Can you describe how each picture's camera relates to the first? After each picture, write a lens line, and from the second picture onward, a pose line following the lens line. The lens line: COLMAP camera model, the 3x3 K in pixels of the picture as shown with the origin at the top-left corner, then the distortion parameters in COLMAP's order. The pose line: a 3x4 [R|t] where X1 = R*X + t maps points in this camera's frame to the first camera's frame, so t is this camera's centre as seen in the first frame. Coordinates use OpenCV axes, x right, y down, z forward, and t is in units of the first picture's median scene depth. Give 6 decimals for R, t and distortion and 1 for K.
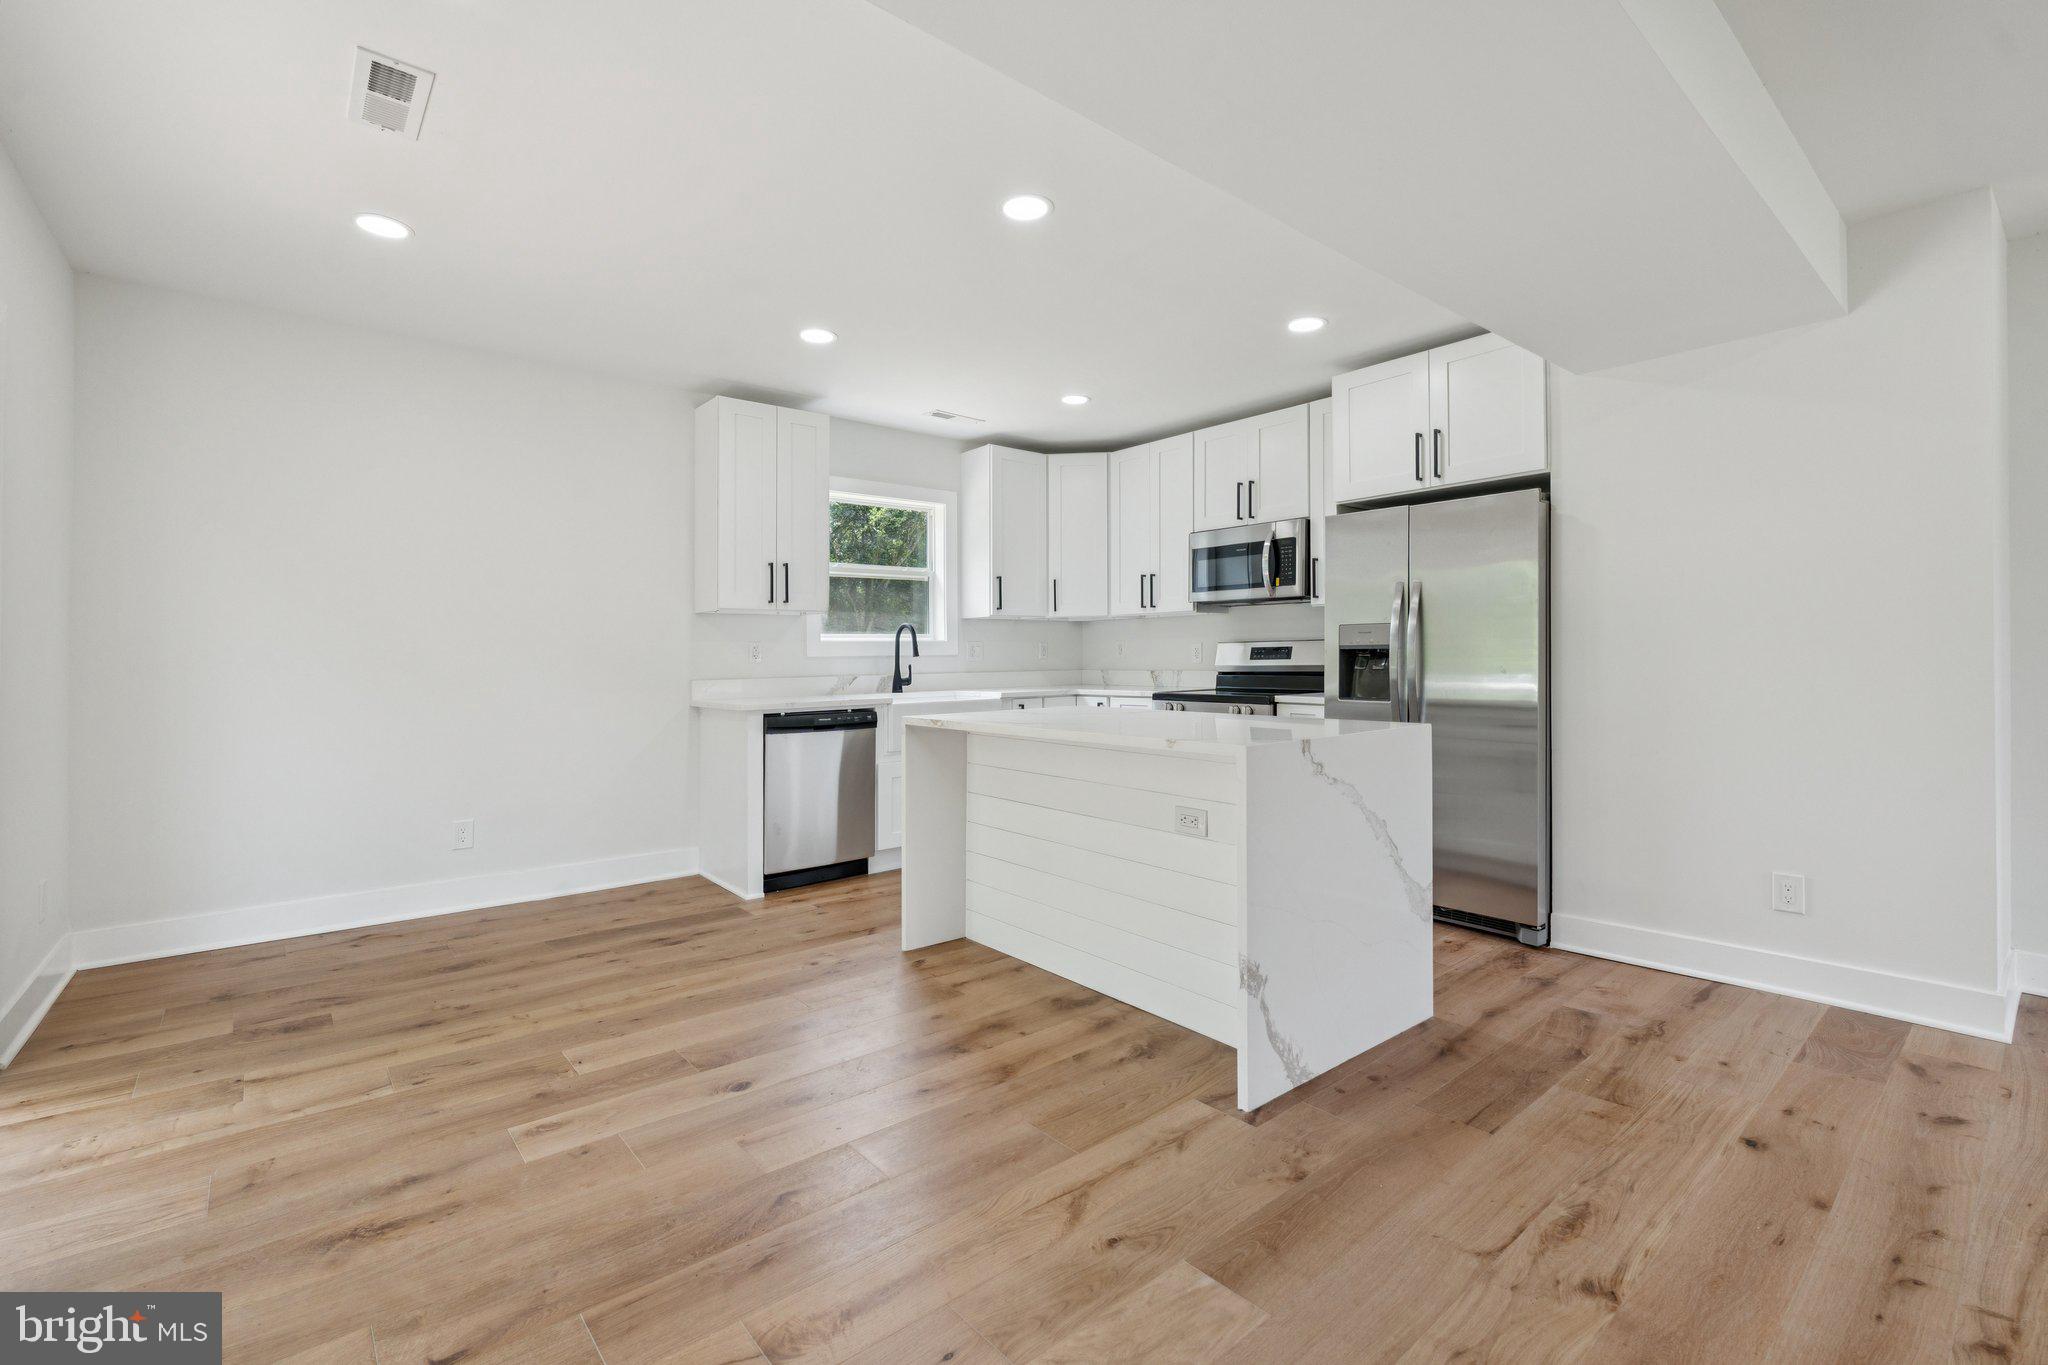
lens RADIAL K [[896.9, 0, 1018.1], [0, 896.9, 663.3], [0, 0, 1]] dist [-0.004568, -0.000164]
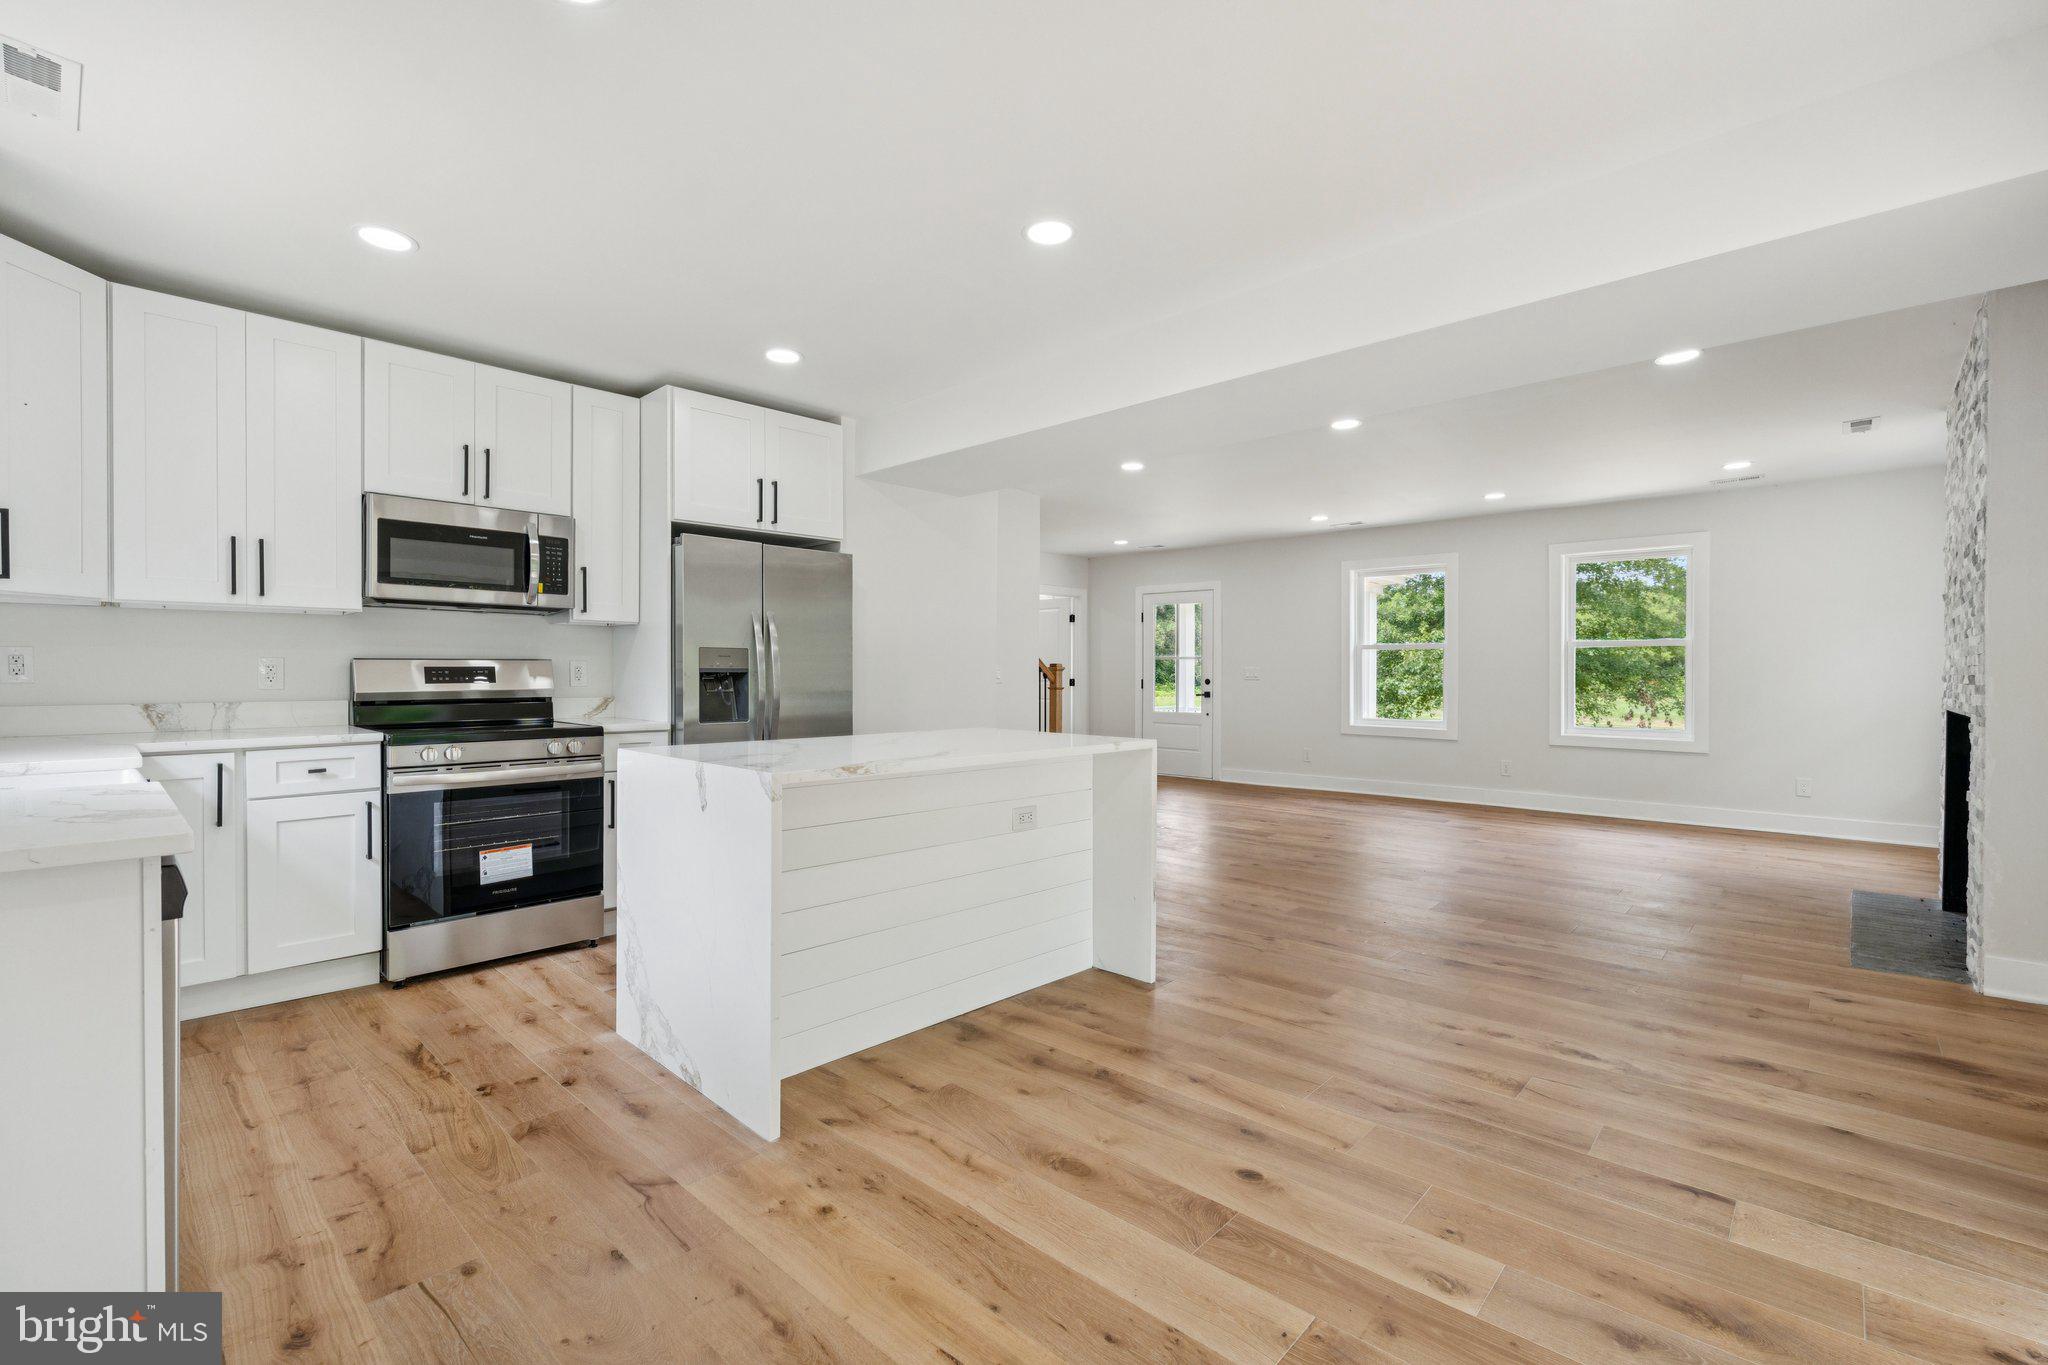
lens RADIAL K [[886.9, 0, 1024.0], [0, 886.9, 682.5], [0, 0, 1]] dist [-0.004414, -0.000596]
pose [[-0.120846, -0.002233, 0.992669, -0.517960], [0.007014, 0.999971, 0.003103, -0.003168], [-0.992647, 0.007338, -0.120827, 0.603318]]
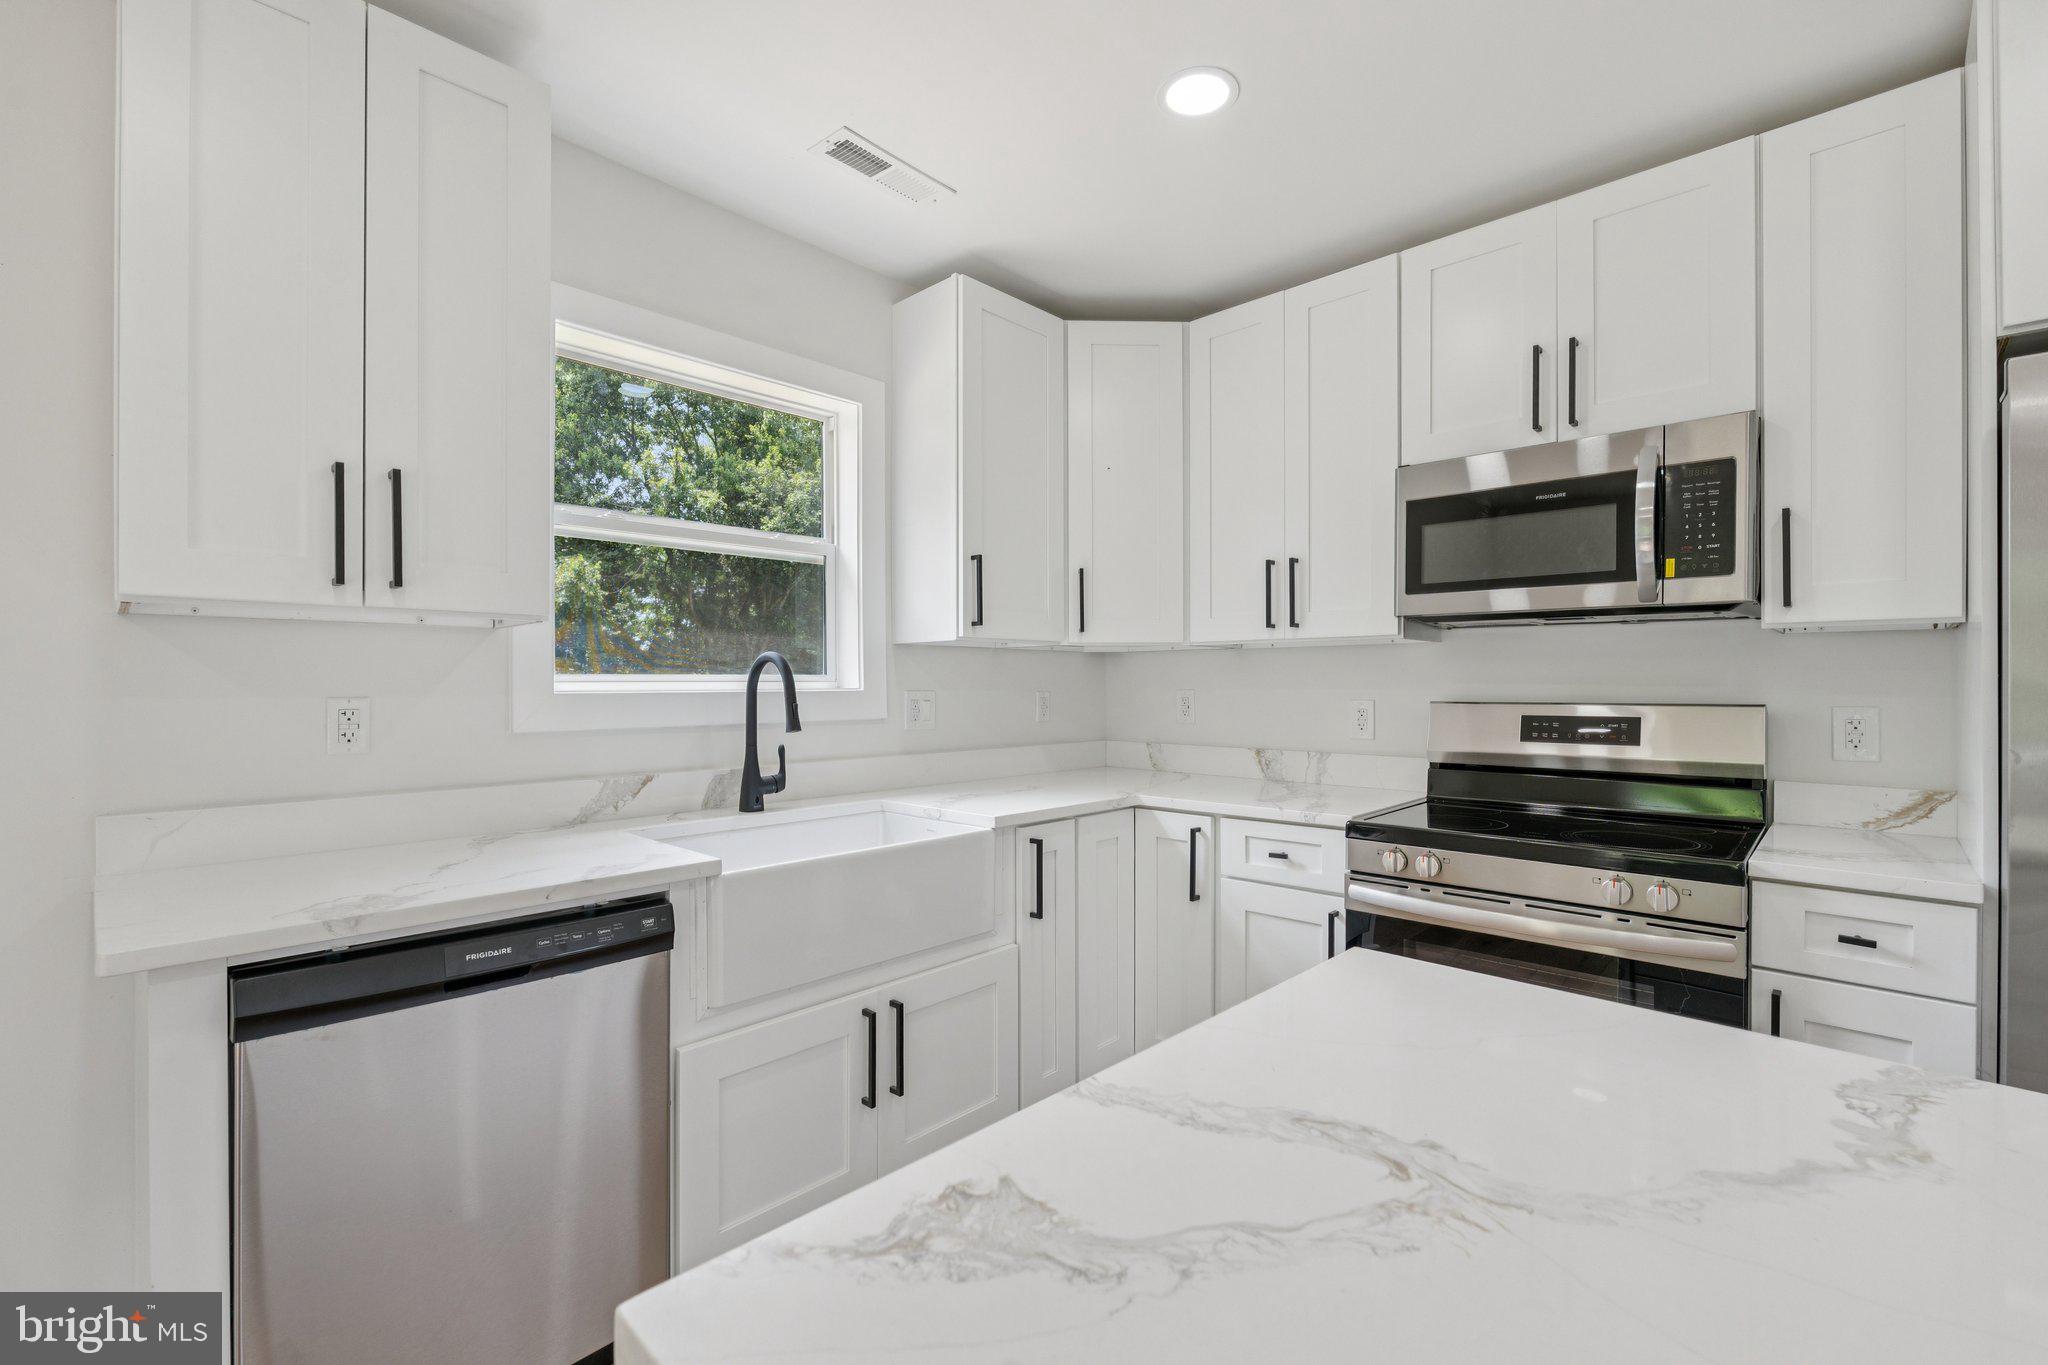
lens RADIAL K [[898.7, 0, 1019.4], [0, 898.7, 710.6], [0, 0, 1]] dist [-0.000763, -0.000052]
pose [[0.993334, 0.007759, 0.115011, -0.056623], [-0.010184, 0.999738, 0.020515, -0.026881], [-0.114822, -0.021550, 0.993152, 0.562023]]
